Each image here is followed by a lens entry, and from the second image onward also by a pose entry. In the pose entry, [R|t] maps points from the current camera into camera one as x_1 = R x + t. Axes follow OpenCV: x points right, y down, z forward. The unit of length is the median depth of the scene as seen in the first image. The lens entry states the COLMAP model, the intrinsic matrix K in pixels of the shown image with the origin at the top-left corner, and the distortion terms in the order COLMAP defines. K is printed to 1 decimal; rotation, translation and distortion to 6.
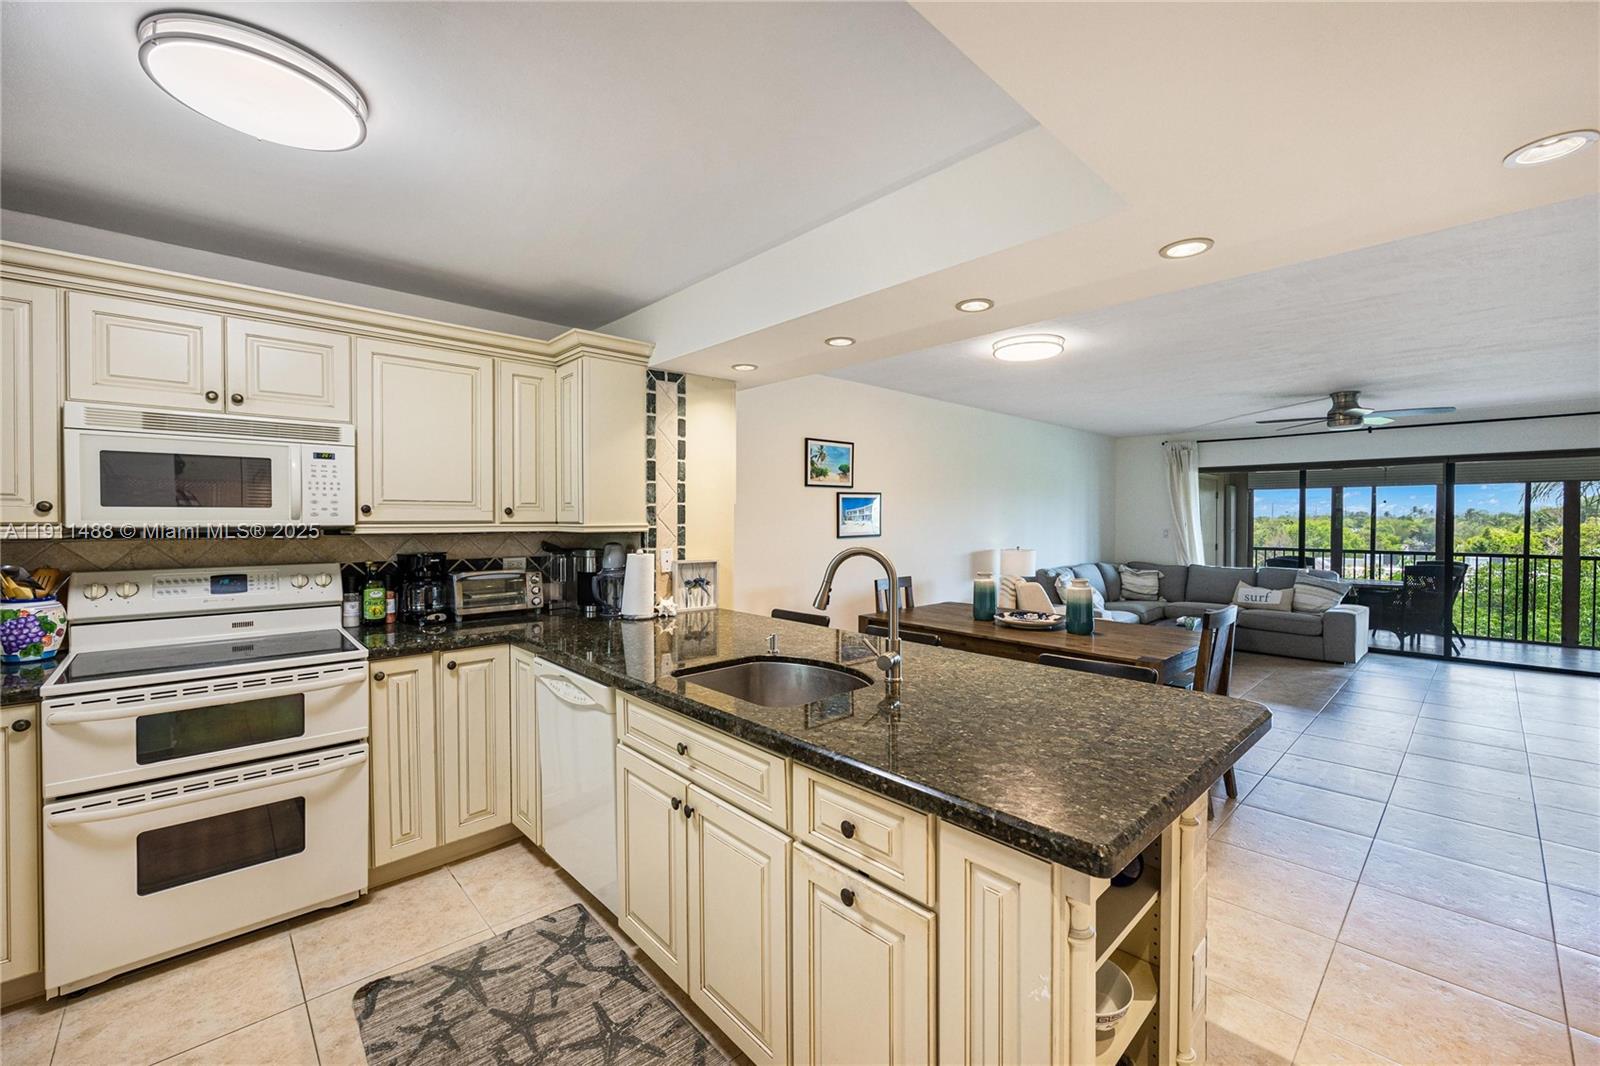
lens RADIAL K [[644.7, 0, 797.4], [0, 644.7, 528.2], [0, 0, 1]] dist [0.000167, 0.000153]
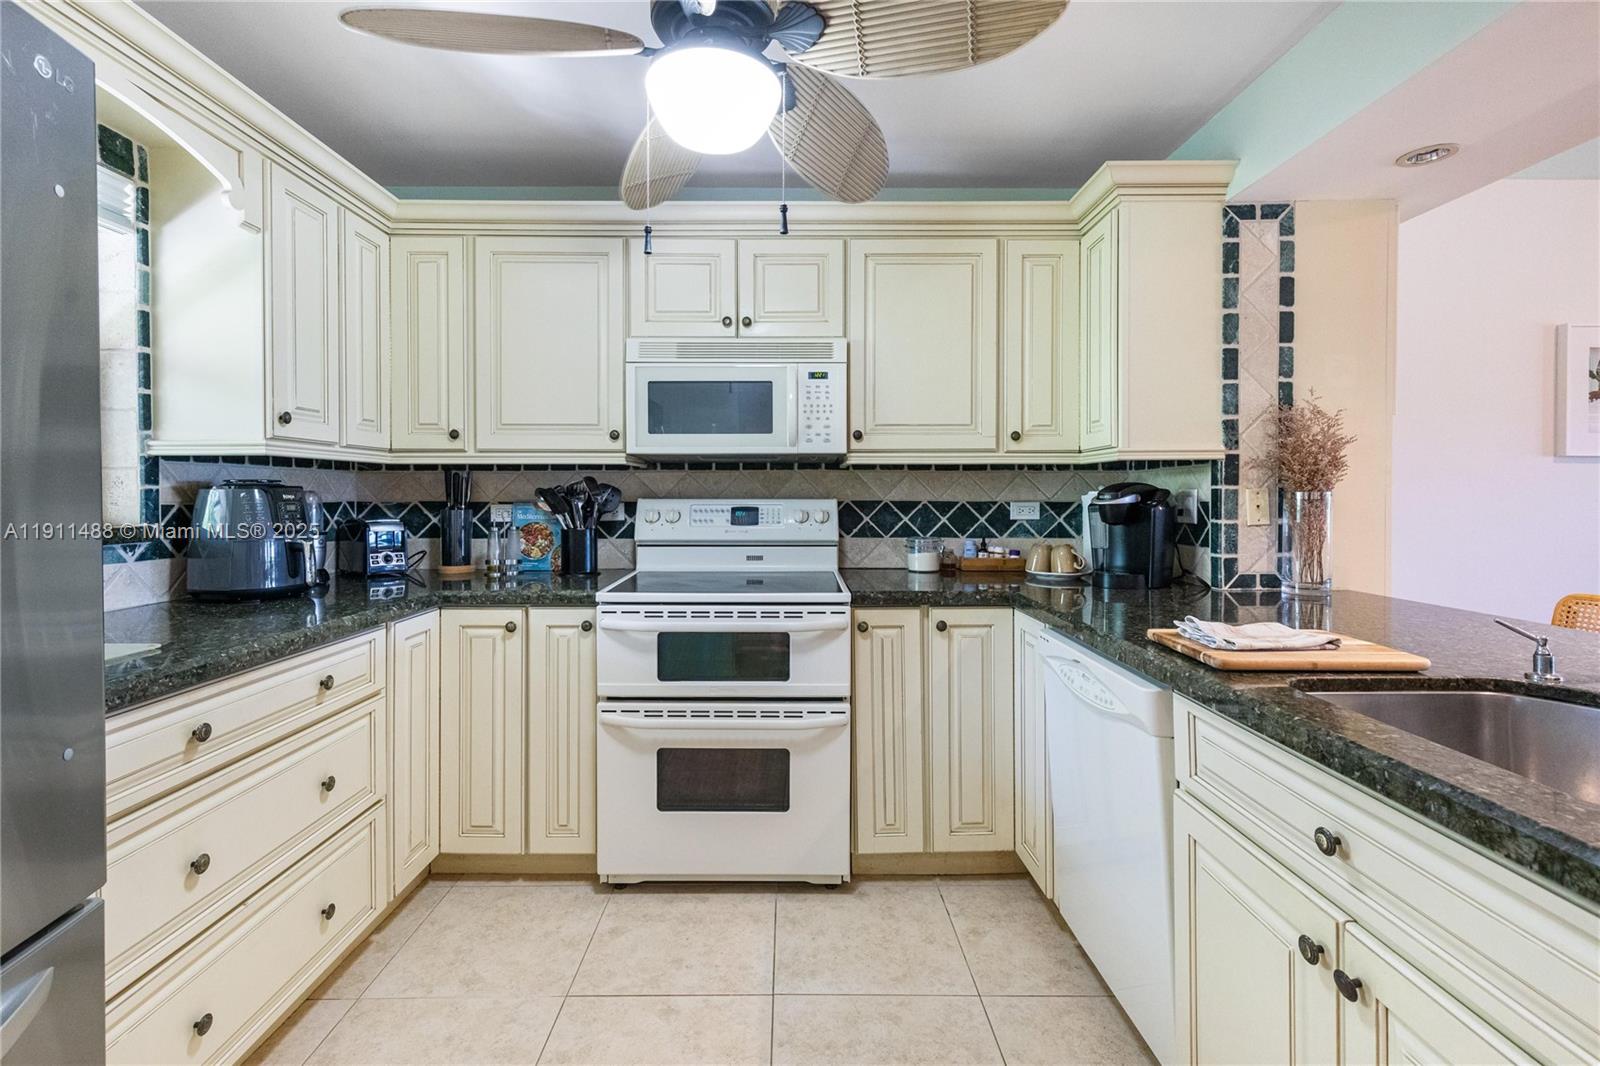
lens RADIAL K [[717.2, 0, 791.8], [0, 717.2, 501.8], [0, 0, 1]] dist [0.017928, -0.018127]
pose [[0.732241, 0.002967, -0.681039, -0.077866], [-0.007238, 0.999968, -0.003425, 0.068818], [0.681007, 0.007437, 0.732239, 0.244090]]
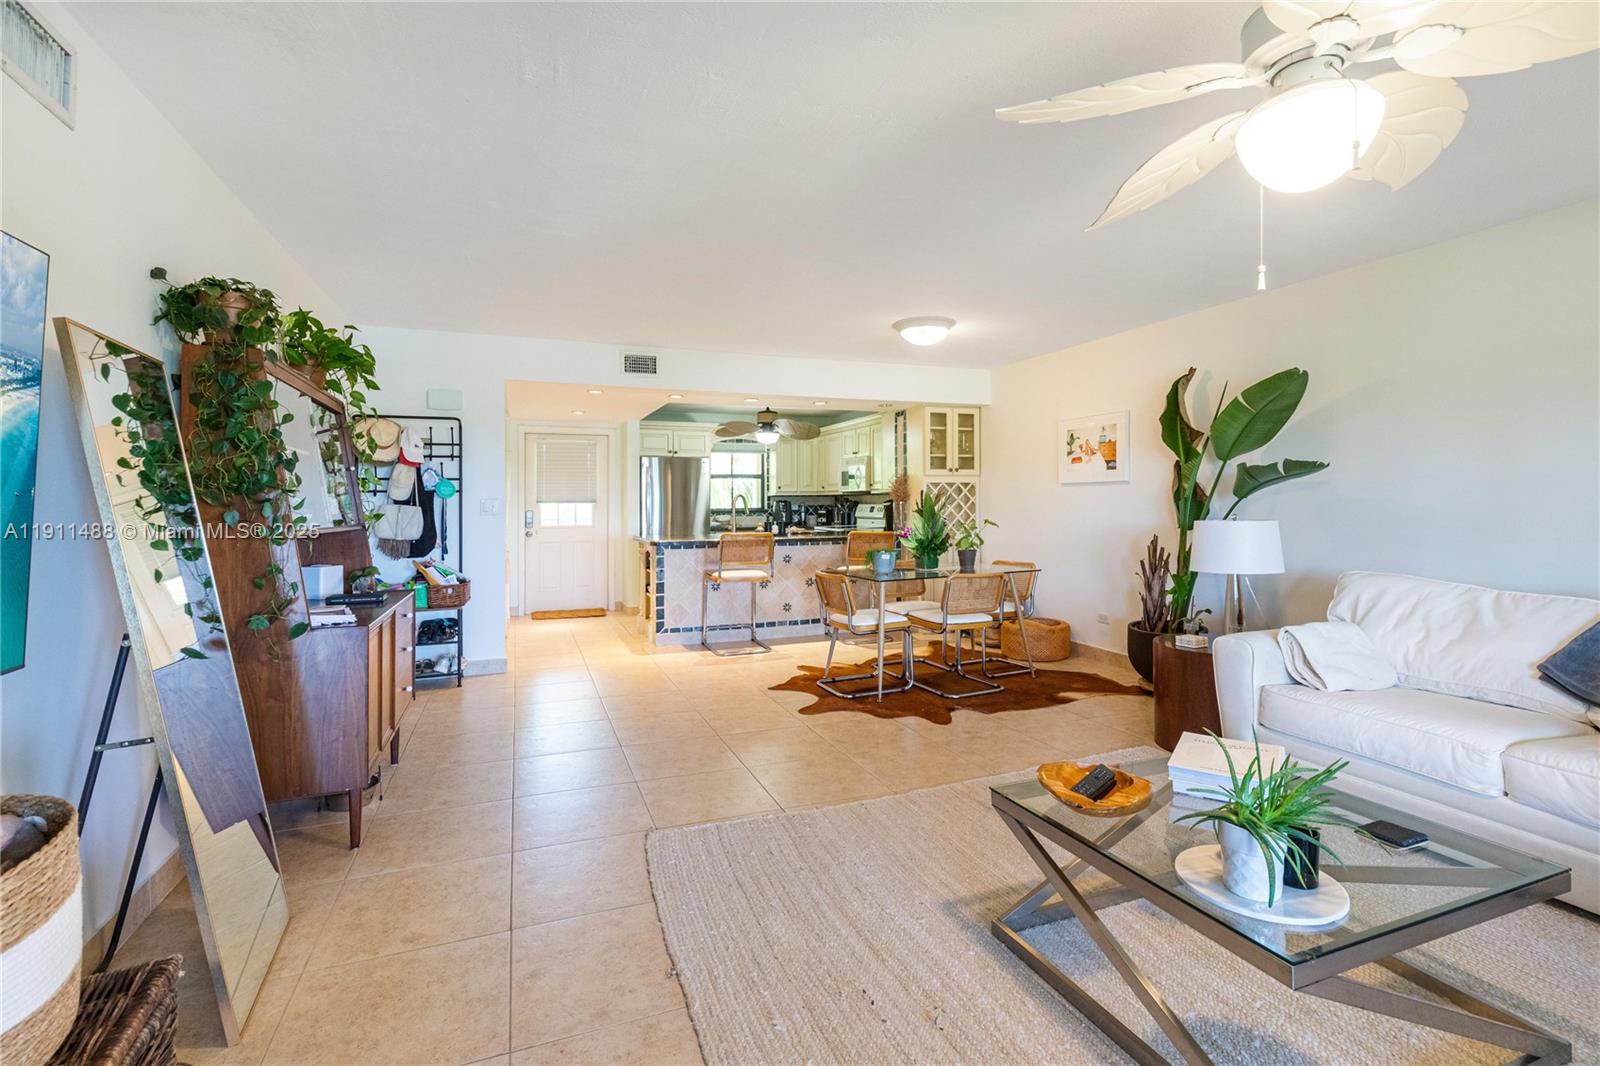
lens RADIAL K [[717.2, 0, 791.8], [0, 717.2, 501.8], [0, 0, 1]] dist [0.017928, -0.018127]
pose [[-0.377610, -0.007194, -0.925937, 2.660855], [-0.008865, 0.999952, -0.004154, 0.067720], [0.925922, 0.006640, -0.377656, 2.050339]]
